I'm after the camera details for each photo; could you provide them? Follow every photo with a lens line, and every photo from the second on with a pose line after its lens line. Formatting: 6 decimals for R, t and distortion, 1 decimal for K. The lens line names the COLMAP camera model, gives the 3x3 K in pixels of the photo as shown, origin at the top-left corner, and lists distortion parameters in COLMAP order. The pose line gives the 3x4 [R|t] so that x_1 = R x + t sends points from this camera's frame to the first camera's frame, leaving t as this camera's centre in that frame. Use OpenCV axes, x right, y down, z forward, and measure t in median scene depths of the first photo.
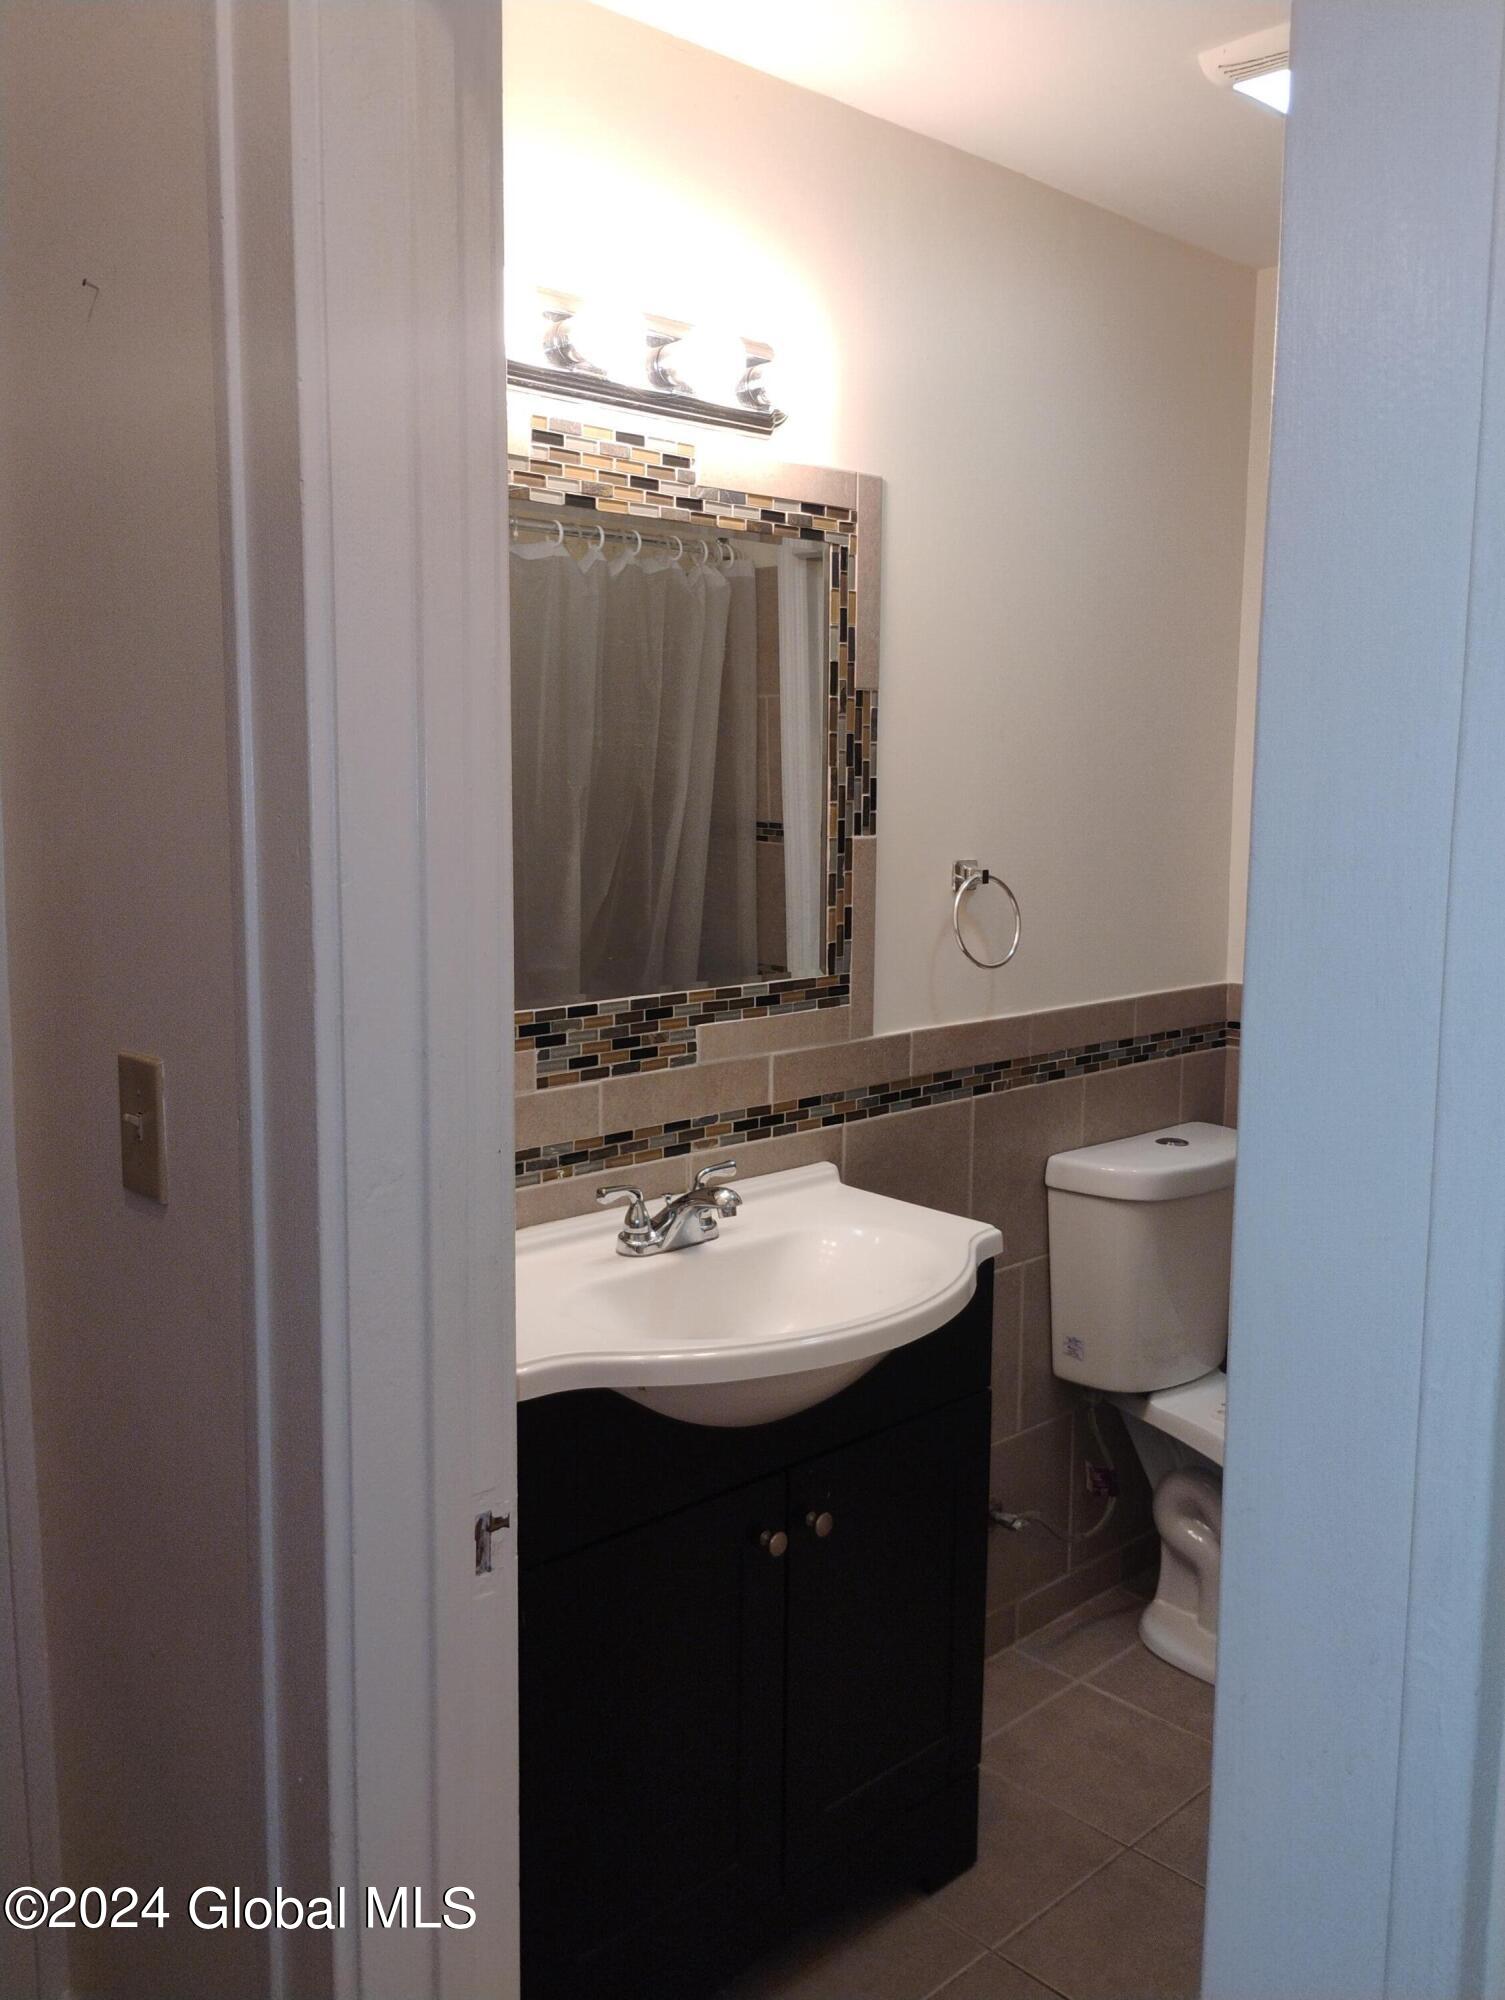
lens RADIAL K [[1670.7, 0, 750.5], [0, 1670.7, 997.4], [0, 0, 1]] dist [0.048892, -0.062082]
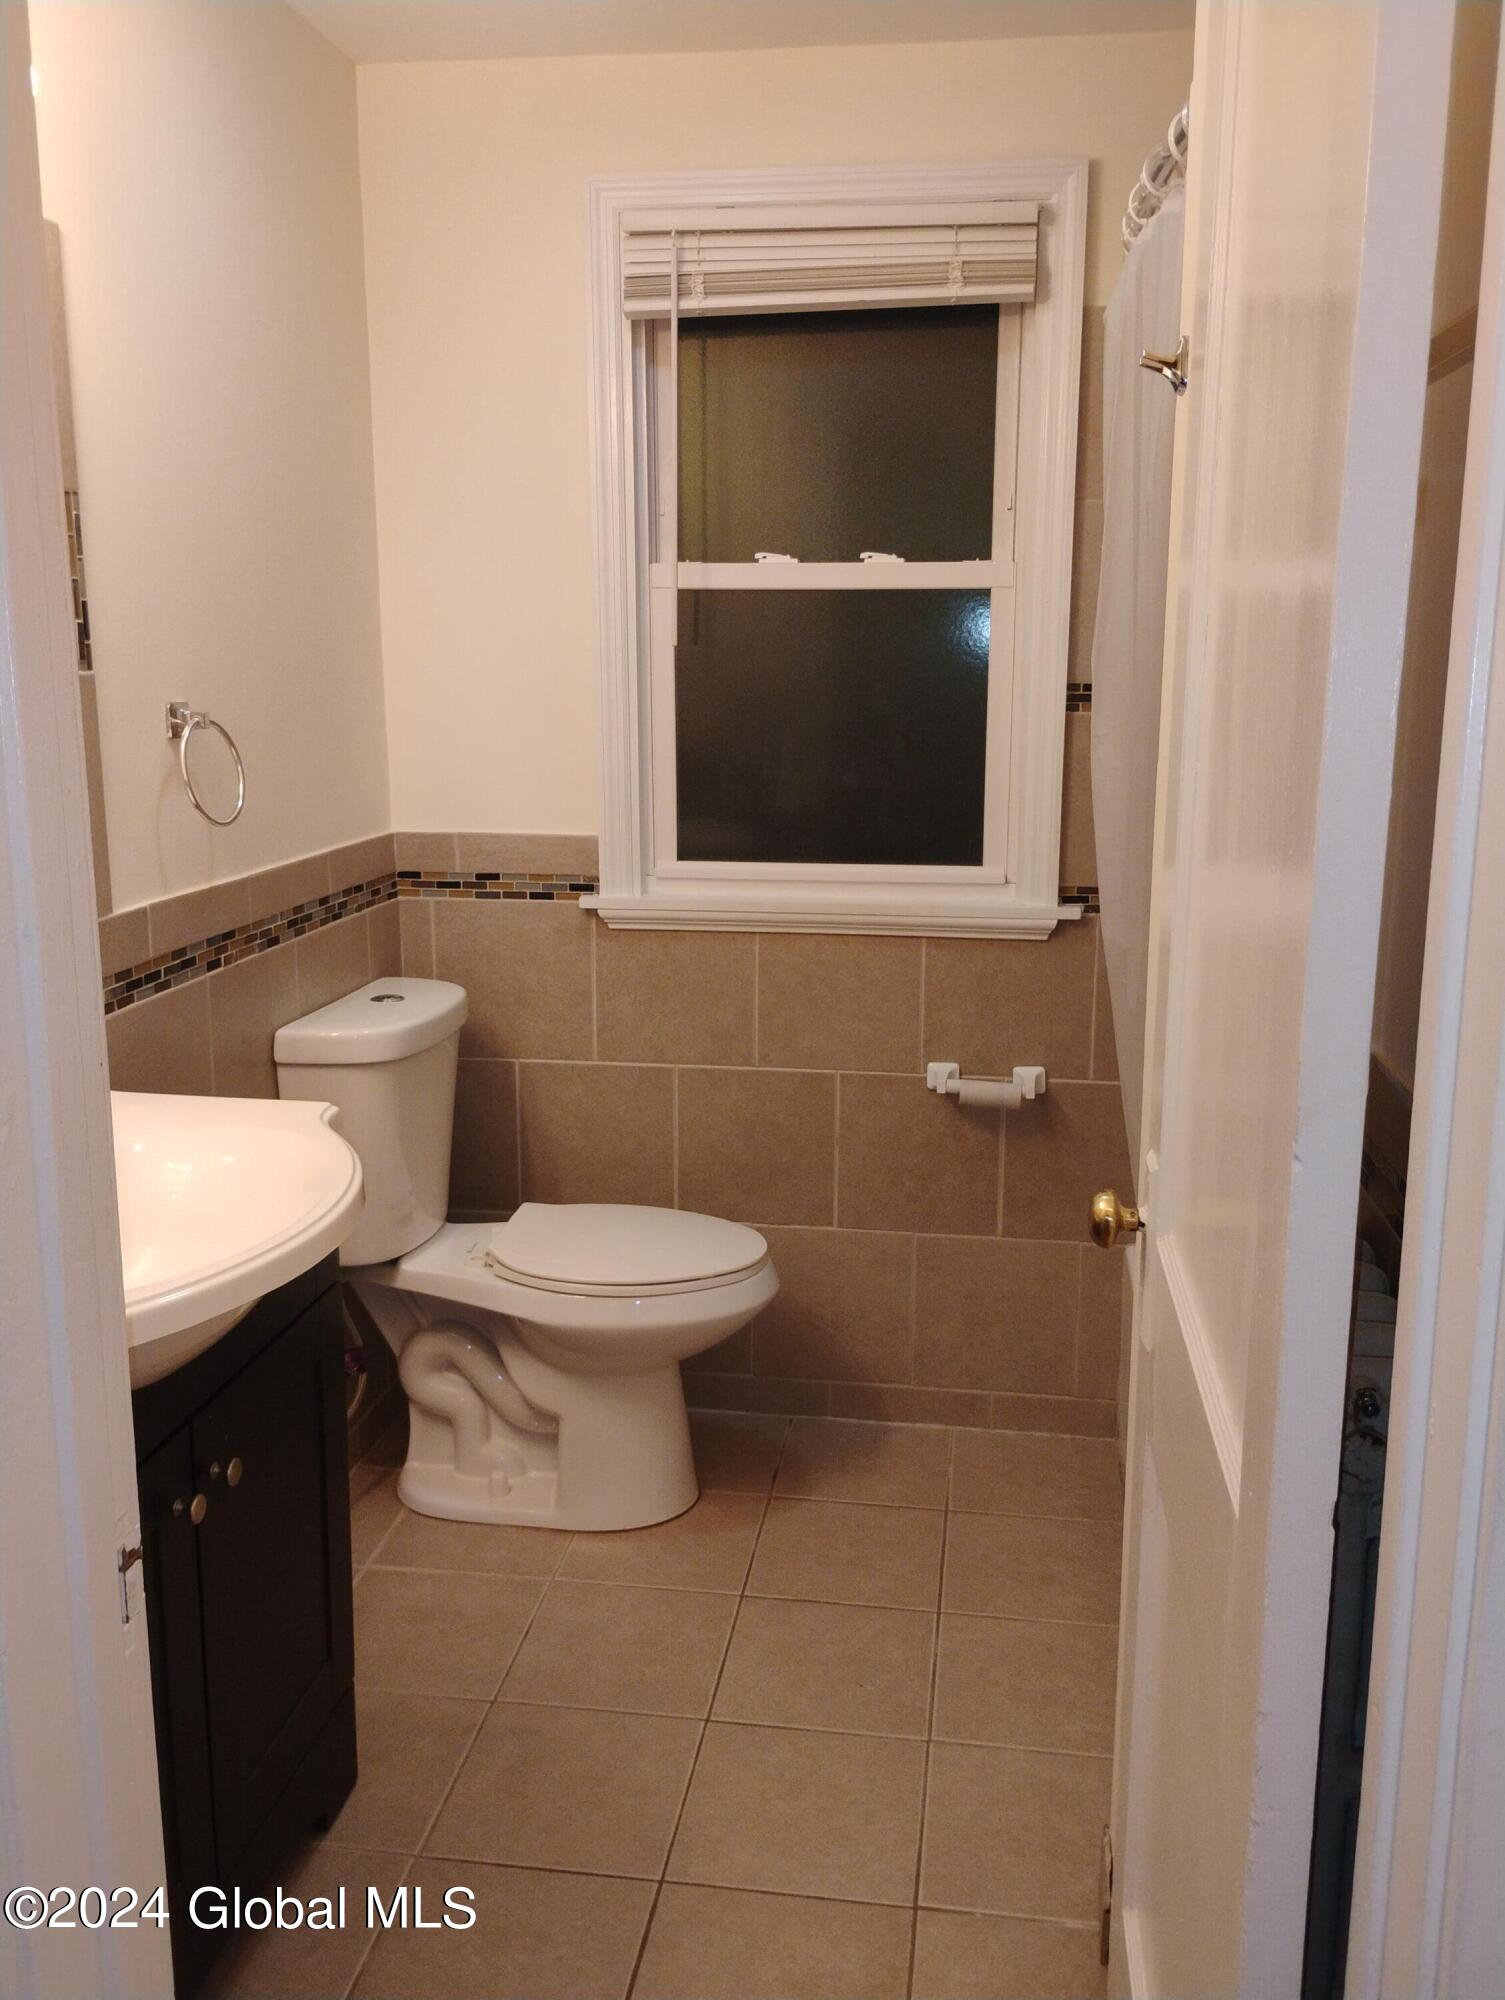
lens RADIAL K [[1670.7, 0, 754.4], [0, 1670.7, 998.6], [0, 0, 1]] dist [0.048892, -0.062082]
pose [[0.770973, -0.131384, 0.623169, -0.188905], [0.085686, 0.990992, 0.102924, 0.005553], [-0.631078, -0.025955, 0.775285, 0.124386]]
